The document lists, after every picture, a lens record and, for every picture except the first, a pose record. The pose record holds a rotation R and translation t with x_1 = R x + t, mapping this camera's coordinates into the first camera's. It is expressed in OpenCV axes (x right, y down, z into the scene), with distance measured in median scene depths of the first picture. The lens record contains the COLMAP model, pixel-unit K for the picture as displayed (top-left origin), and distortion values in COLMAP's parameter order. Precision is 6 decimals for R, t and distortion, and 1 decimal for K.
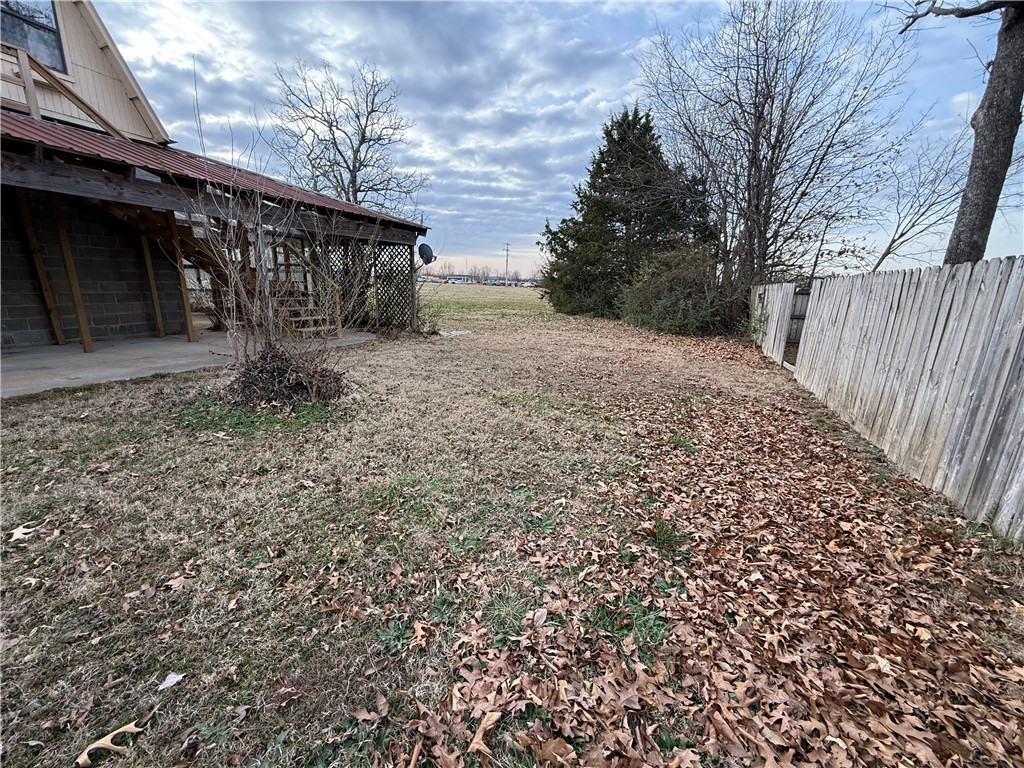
lens RADIAL K [[406.7, 0, 508.2], [0, 406.7, 383.9], [0, 0, 1]] dist [-0.000795, 0.000004]
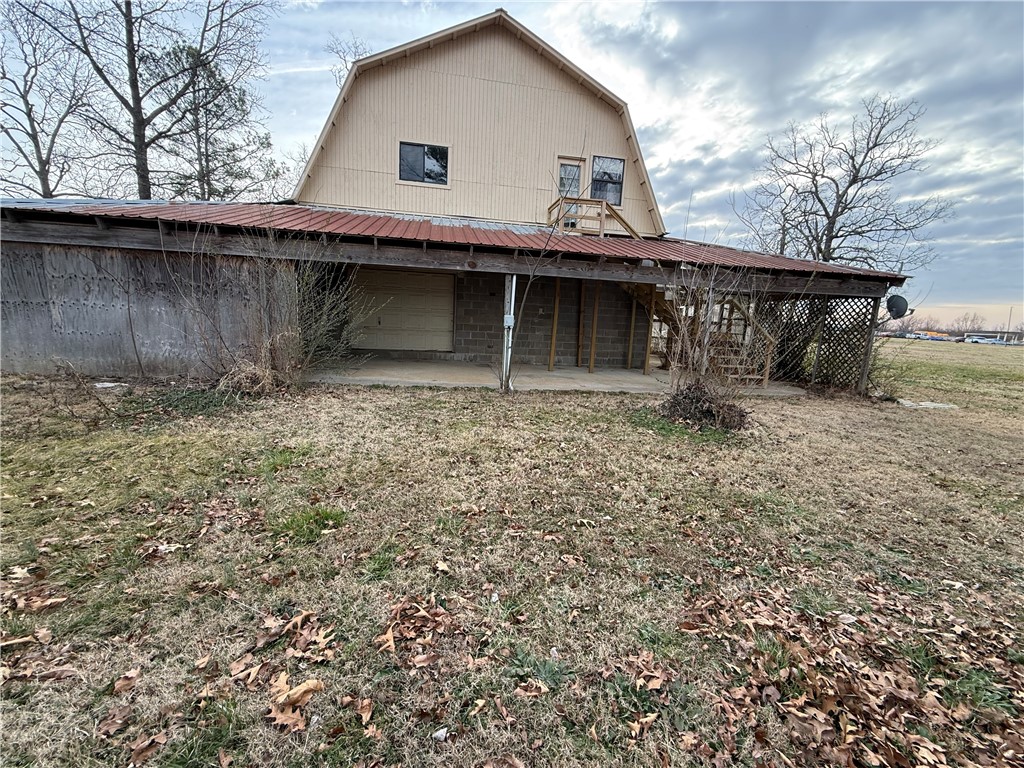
lens RADIAL K [[406.7, 0, 508.2], [0, 406.7, 383.9], [0, 0, 1]] dist [-0.000795, 0.000004]
pose [[0.550294, 0.132891, -0.824328, 0.111336], [-0.231825, 0.972755, 0.002060, 0.036019], [0.802143, 0.189967, 0.566109, -0.155320]]
